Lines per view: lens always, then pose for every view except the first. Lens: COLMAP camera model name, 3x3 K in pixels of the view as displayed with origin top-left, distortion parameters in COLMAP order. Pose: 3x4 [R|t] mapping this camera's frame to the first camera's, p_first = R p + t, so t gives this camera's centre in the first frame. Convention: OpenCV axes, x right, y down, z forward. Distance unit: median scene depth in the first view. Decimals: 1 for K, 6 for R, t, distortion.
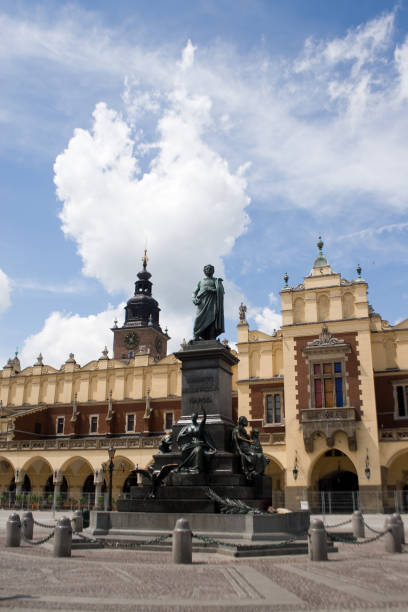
lens RADIAL K [[603.4, 0, 202.6], [0, 603.4, 324.7], [0, 0, 1]] dist [-0.066221, -0.002761]
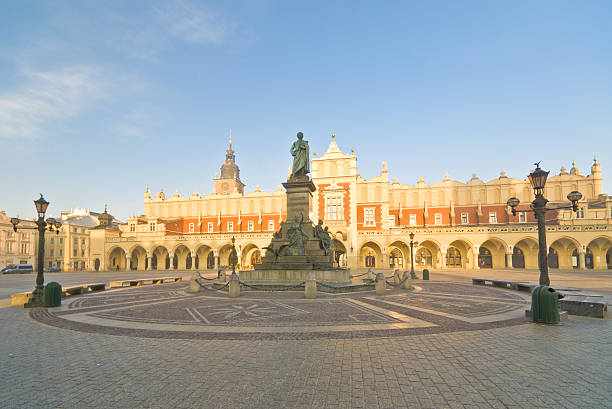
lens RADIAL K [[283.2, 0, 301.5], [0, 283.2, 246.0], [0, 0, 1]] dist [0.040161, 0.000288]
pose [[0.986009, 0.000086, 0.166693, -0.057810], [-0.036321, 0.976083, 0.214342, 0.020703], [-0.162687, -0.217398, 0.962430, 0.066858]]
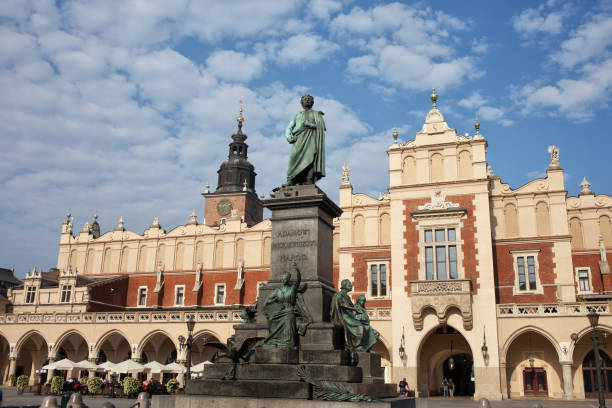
lens RADIAL K [[632.2, 0, 306.0], [0, 632.2, 204.0], [0, 0, 1]] dist [-0.064439, 0.000394]
pose [[0.999859, 0.015817, 0.005597, 0.002995], [-0.015878, 0.999813, 0.011016, 0.018645], [-0.005422, -0.011103, 0.999924, 0.067326]]
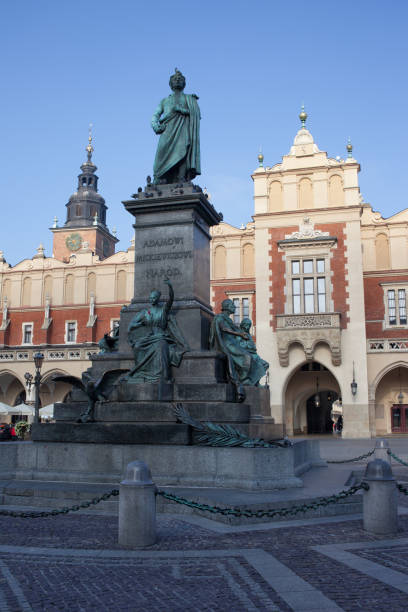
lens RADIAL K [[632.2, 0, 202.4], [0, 632.2, 317.6], [0, 0, 1]] dist [-0.064439, 0.000394]
pose [[0.996806, 0.010612, 0.079156, -0.006536], [-0.020317, 0.992221, 0.122819, 0.038012], [-0.077237, -0.124035, 0.989267, 0.136260]]
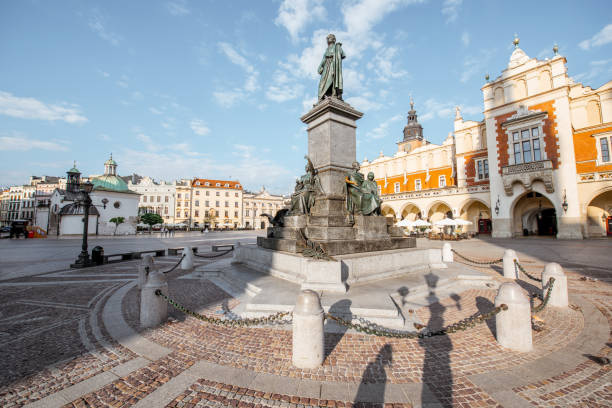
lens RADIAL K [[251.0, 0, 306.0], [0, 251.0, 204.0], [0, 0, 1]] dist [-0.009971, -0.000316]
pose [[0.832875, -0.053154, -0.550903, 0.094618], [0.161676, 0.975328, 0.150323, 0.061088], [0.529321, -0.214268, 0.820919, 0.237401]]
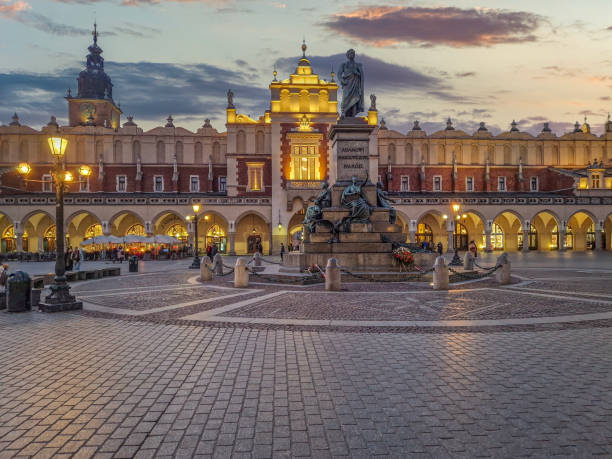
lens RADIAL K [[436.0, 0, 300.5], [0, 436.0, 249.1], [0, 0, 1]] dist [0.044741, 0.000131]
pose [[0.911635, -0.014702, 0.410738, -0.201925], [-0.104508, 0.958220, 0.266257, 0.025305], [-0.397491, -0.285654, 0.872010, 0.086467]]
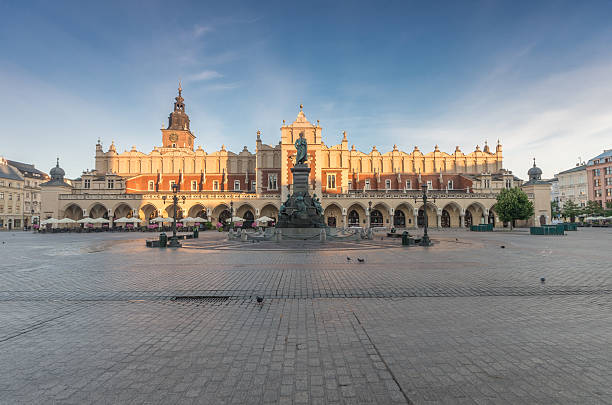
lens RADIAL K [[327.5, 0, 303.8], [0, 327.5, 217.9], [0, 0, 1]] dist [-0.003116, -0.000054]
pose [[0.934041, -0.003245, 0.357152, -0.215153], [-0.092118, 0.963940, 0.249669, -0.044530], [-0.345083, -0.266101, 0.900060, -0.144195]]
